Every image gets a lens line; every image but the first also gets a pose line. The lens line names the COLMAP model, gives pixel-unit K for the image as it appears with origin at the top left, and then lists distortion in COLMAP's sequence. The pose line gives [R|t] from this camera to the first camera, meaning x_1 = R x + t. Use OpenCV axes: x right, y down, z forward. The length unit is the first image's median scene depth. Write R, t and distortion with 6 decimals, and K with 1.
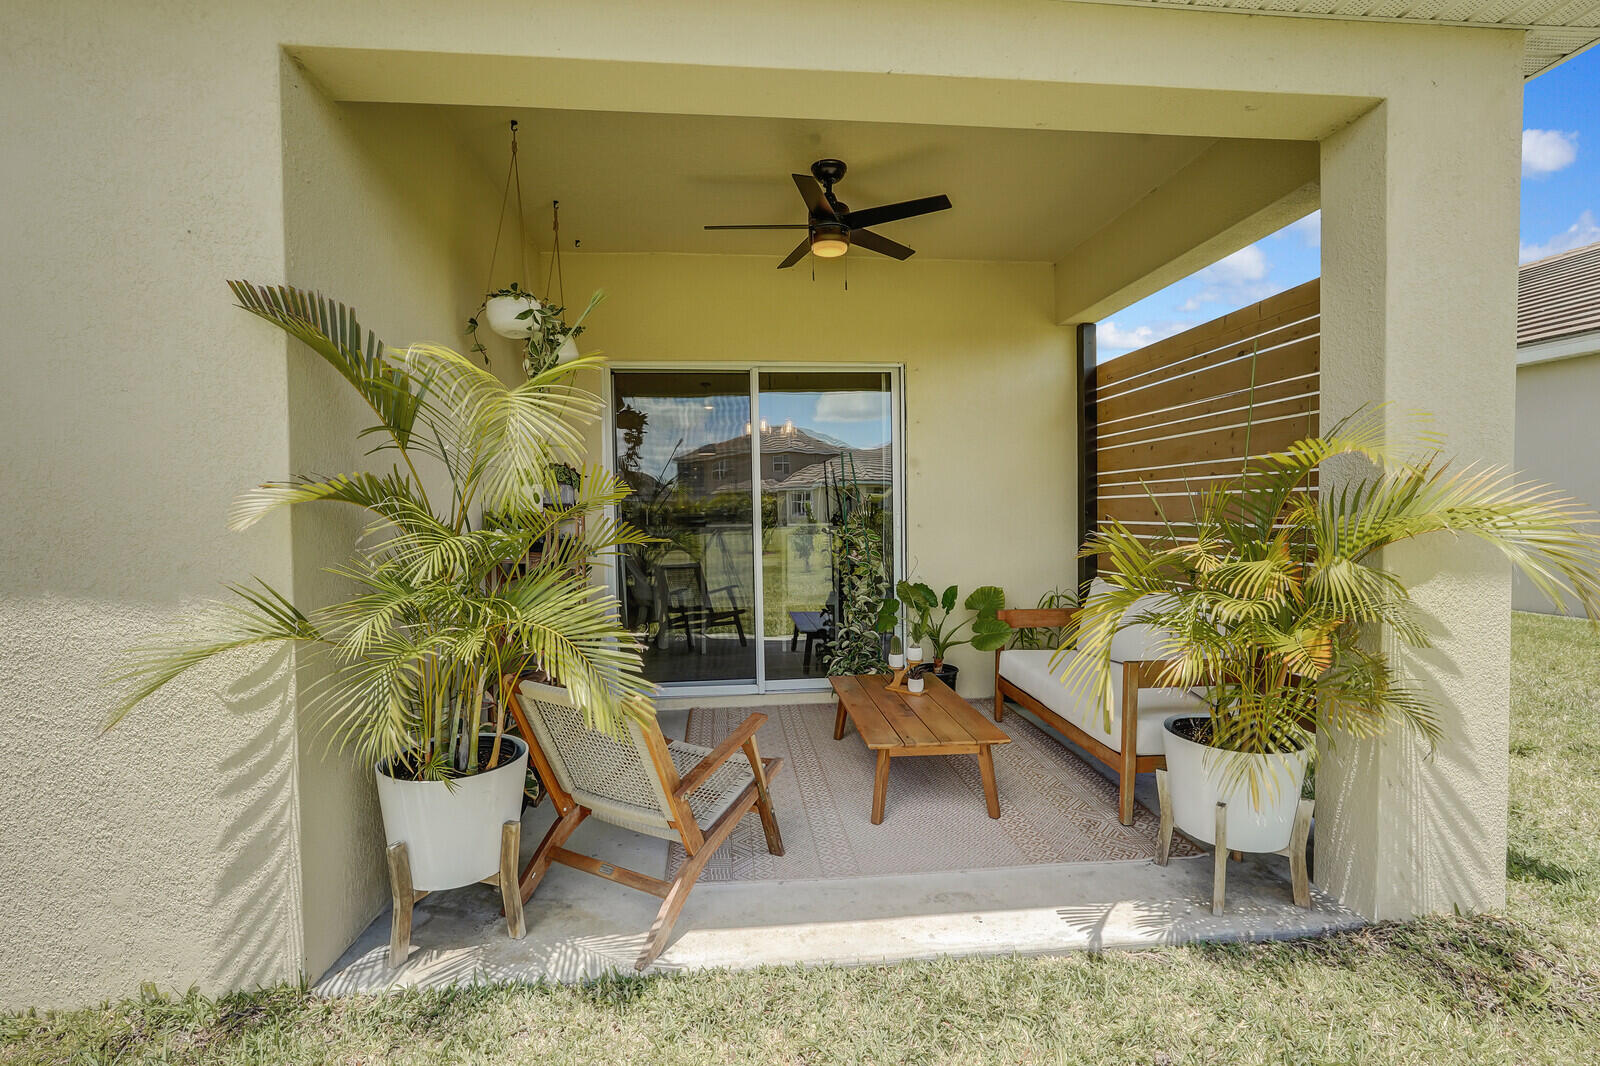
lens RADIAL K [[729.7, 0, 800.0], [0, 729.7, 533.0], [0, 0, 1]] dist [-0.001628, -0.000528]
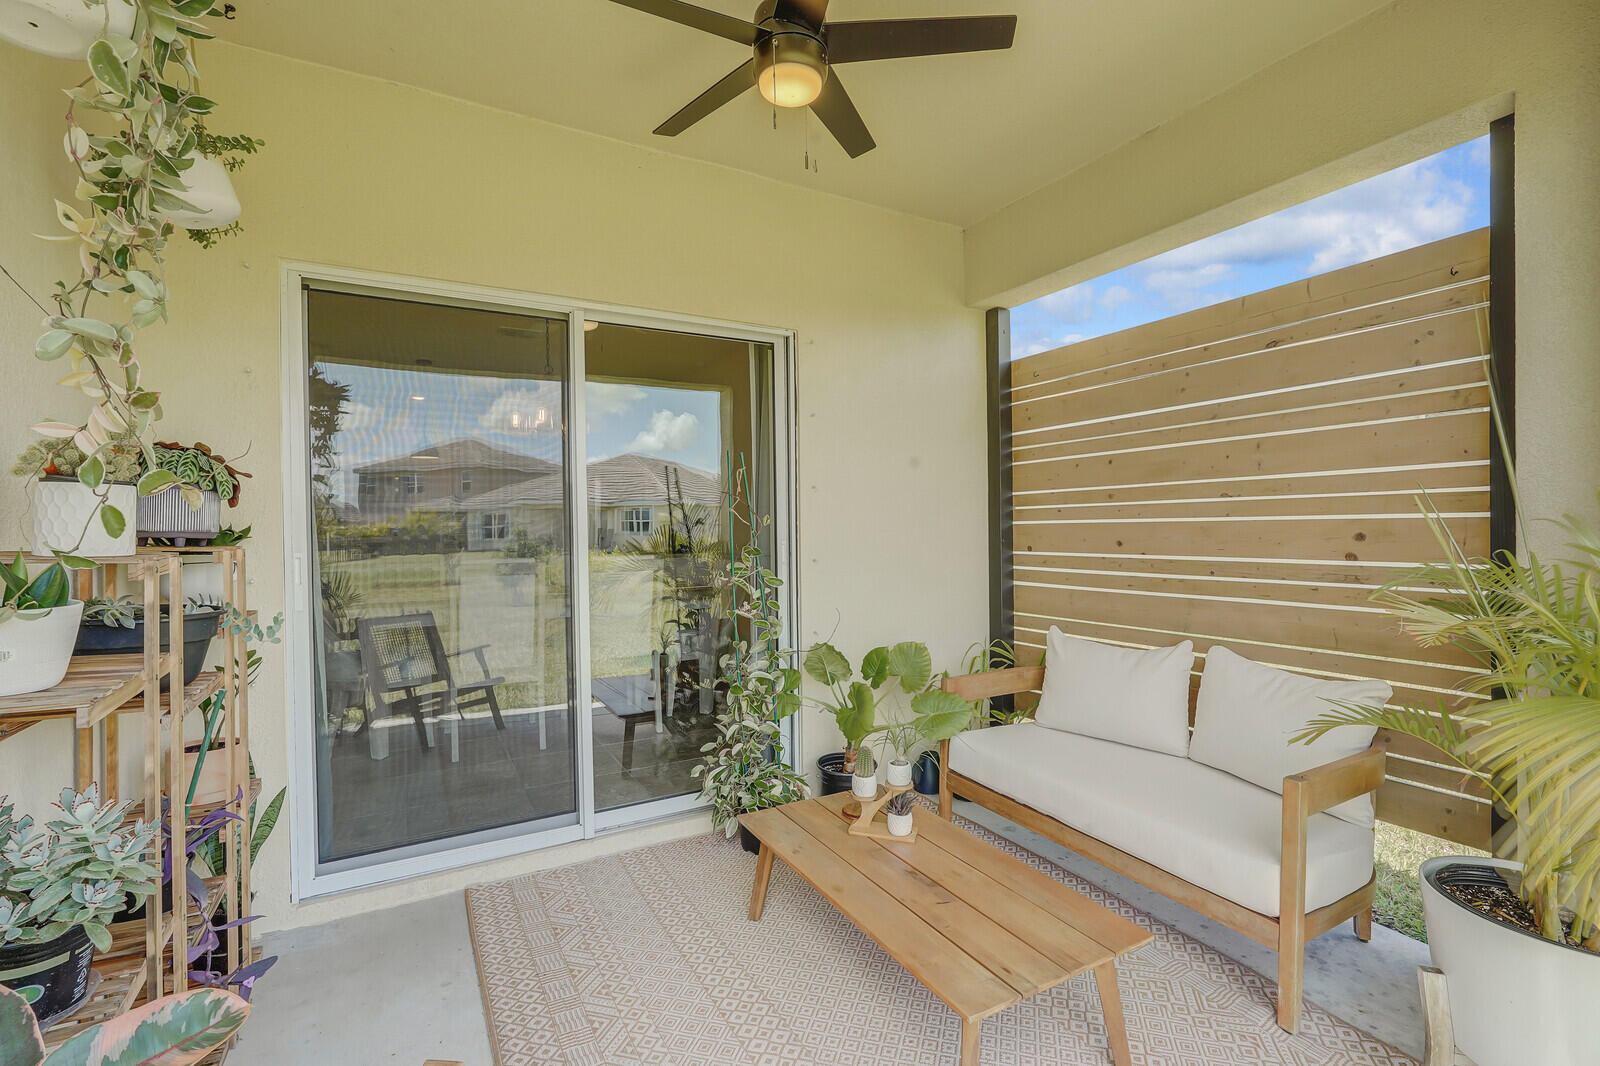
lens RADIAL K [[712.9, 0, 800.0], [0, 712.9, 533.0], [0, 0, 1]] dist [-0.002387, 0.000112]
pose [[0.915757, -0.000335, 0.401732, -0.134853], [0.011466, 0.999614, -0.025304, -0.020509], [-0.401568, 0.027779, 0.915408, 0.382482]]
